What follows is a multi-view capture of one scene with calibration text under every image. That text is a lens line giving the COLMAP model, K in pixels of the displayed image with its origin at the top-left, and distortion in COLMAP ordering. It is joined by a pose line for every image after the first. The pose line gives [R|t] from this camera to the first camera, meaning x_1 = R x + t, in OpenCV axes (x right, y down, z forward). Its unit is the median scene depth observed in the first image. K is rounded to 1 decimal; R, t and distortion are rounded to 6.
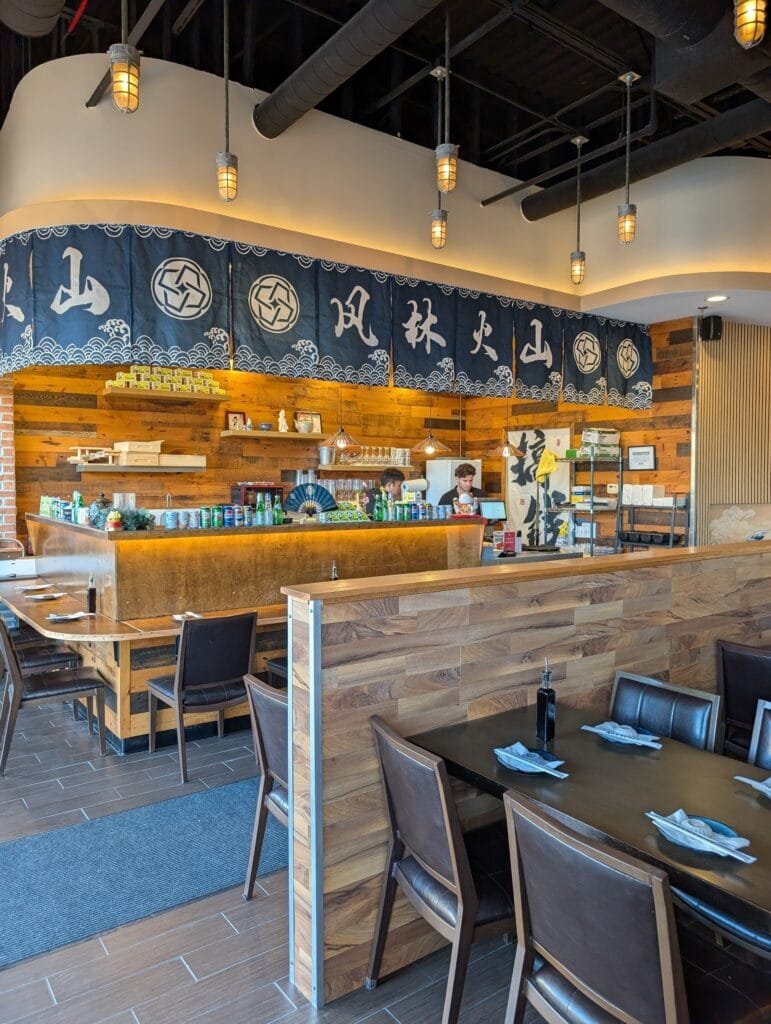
lens RADIAL K [[728.9, 0, 385.5], [0, 728.9, 512.0], [0, 0, 1]] dist [0.008655, -0.000281]
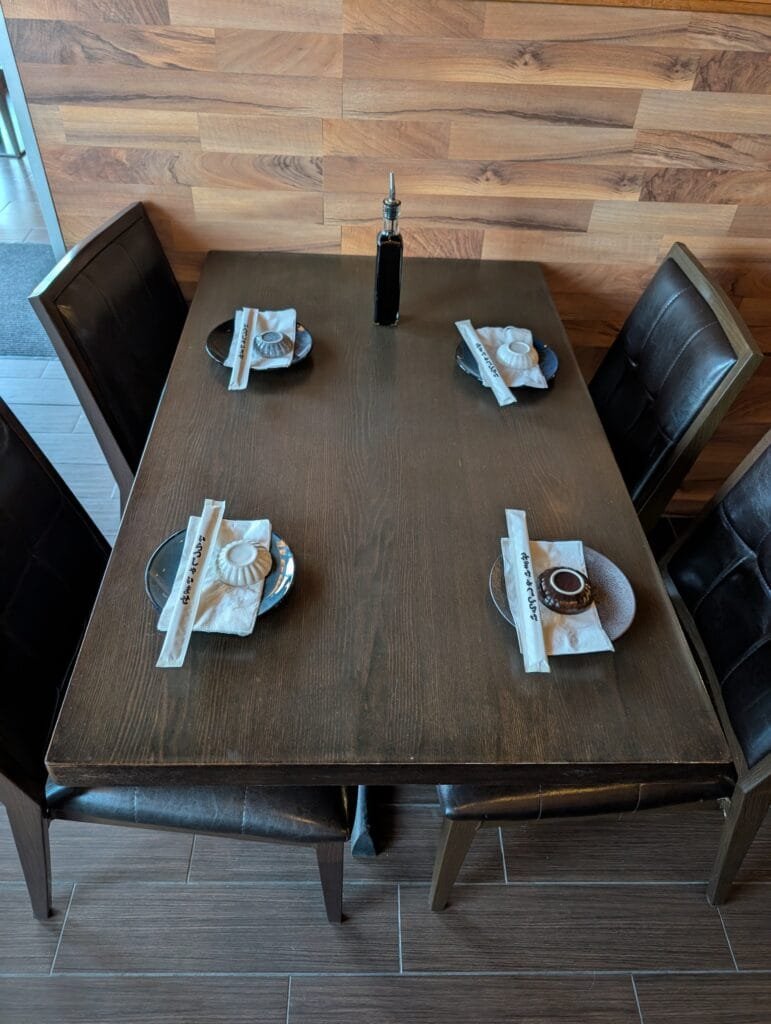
lens RADIAL K [[728.9, 0, 385.5], [0, 728.9, 512.0], [0, 0, 1]] dist [0.008655, -0.000281]
pose [[0.814530, 0.425548, -0.394271, 0.482896], [-0.065156, 0.742443, 0.666733, 0.030692], [0.576450, -0.517386, 0.632469, 0.509198]]
